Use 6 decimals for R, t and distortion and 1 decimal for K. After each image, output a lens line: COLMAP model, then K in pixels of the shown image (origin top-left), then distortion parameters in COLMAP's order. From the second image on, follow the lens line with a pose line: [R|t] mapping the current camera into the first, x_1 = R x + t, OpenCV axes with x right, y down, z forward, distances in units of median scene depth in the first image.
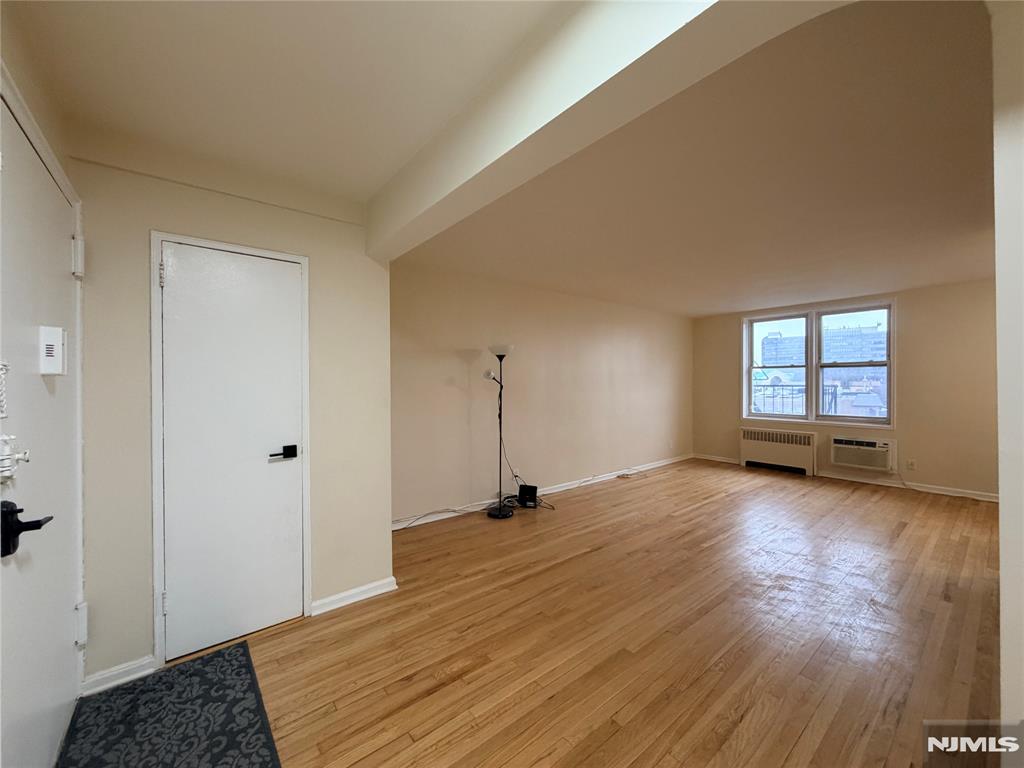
lens RADIAL K [[407.9, 0, 511.1], [0, 407.9, 385.8], [0, 0, 1]] dist [-0.001592, 0.000390]
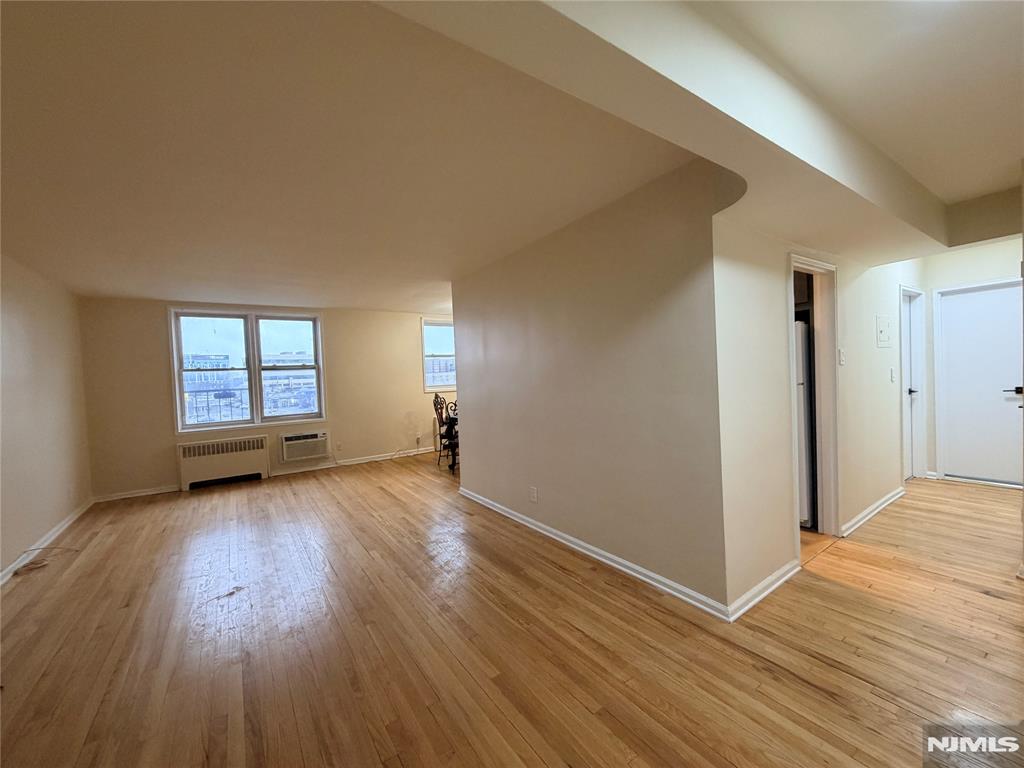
lens RADIAL K [[407.9, 0, 509.0], [0, 407.9, 385.8], [0, 0, 1]] dist [-0.001592, 0.000390]
pose [[0.078309, -0.028300, 0.996527, -0.208275], [0.048743, 0.998510, 0.024526, -0.001278], [-0.995737, 0.046653, 0.079572, 0.313857]]
